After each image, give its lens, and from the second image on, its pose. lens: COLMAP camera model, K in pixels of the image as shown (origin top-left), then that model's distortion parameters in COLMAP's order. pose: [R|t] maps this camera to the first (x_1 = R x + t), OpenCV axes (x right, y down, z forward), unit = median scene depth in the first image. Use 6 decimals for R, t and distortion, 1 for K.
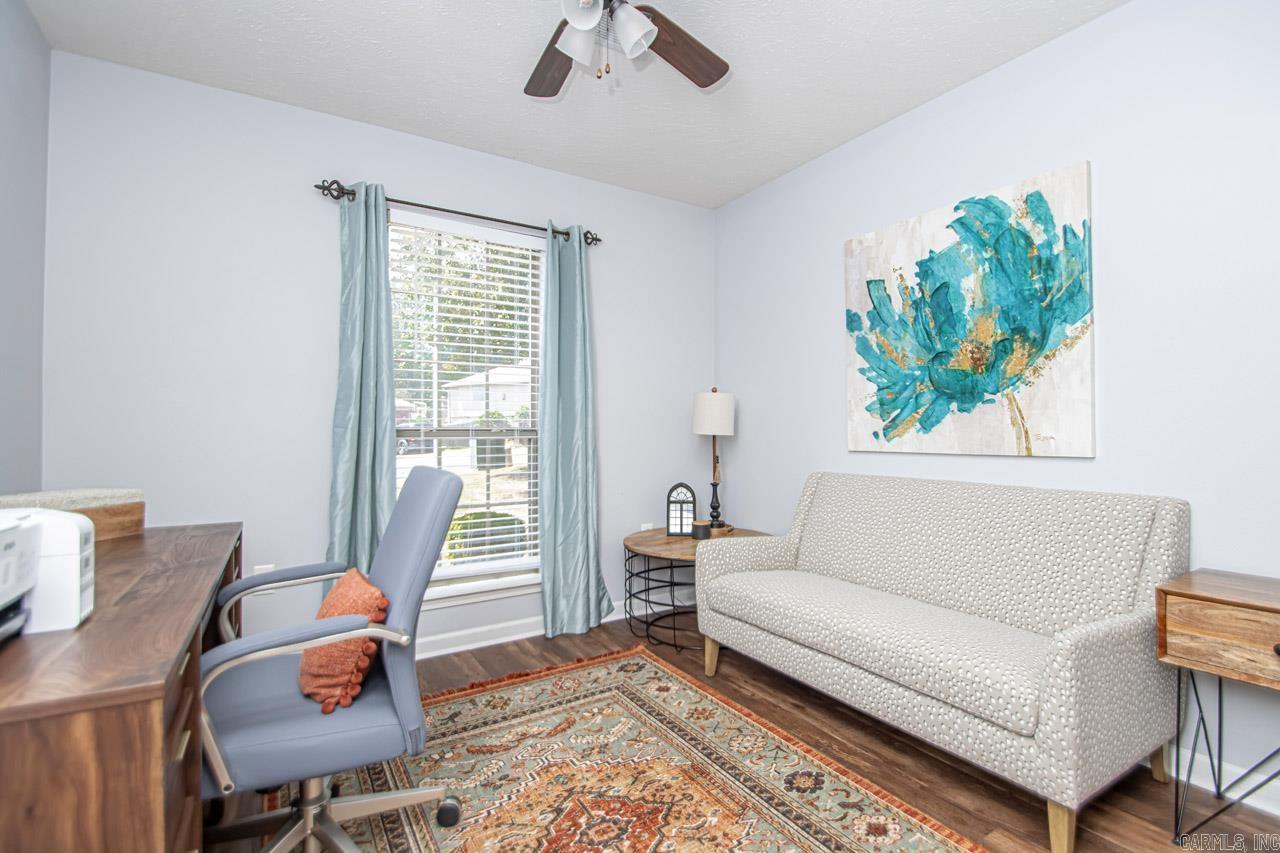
lens RADIAL K [[599.0, 0, 639.9], [0, 599.0, 429.1], [0, 0, 1]] dist [0.021778, -0.000624]
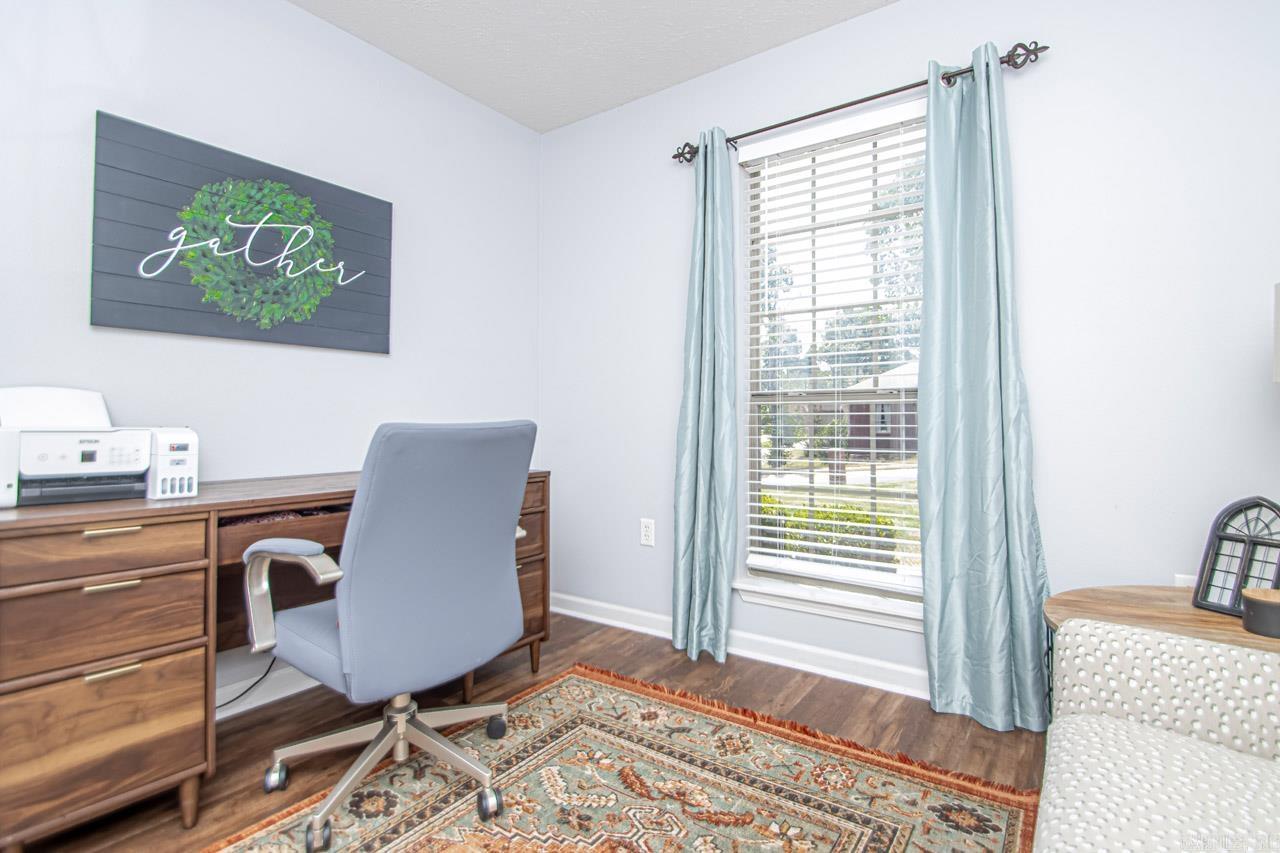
lens RADIAL K [[608.5, 0, 649.6], [0, 608.5, 411.7], [0, 0, 1]] dist [0.026928, -0.017687]
pose [[0.407360, -0.008985, -0.913223, 0.381567], [0.001497, 0.999957, -0.009171, 0.039140], [0.913266, 0.002369, 0.407356, 0.528628]]
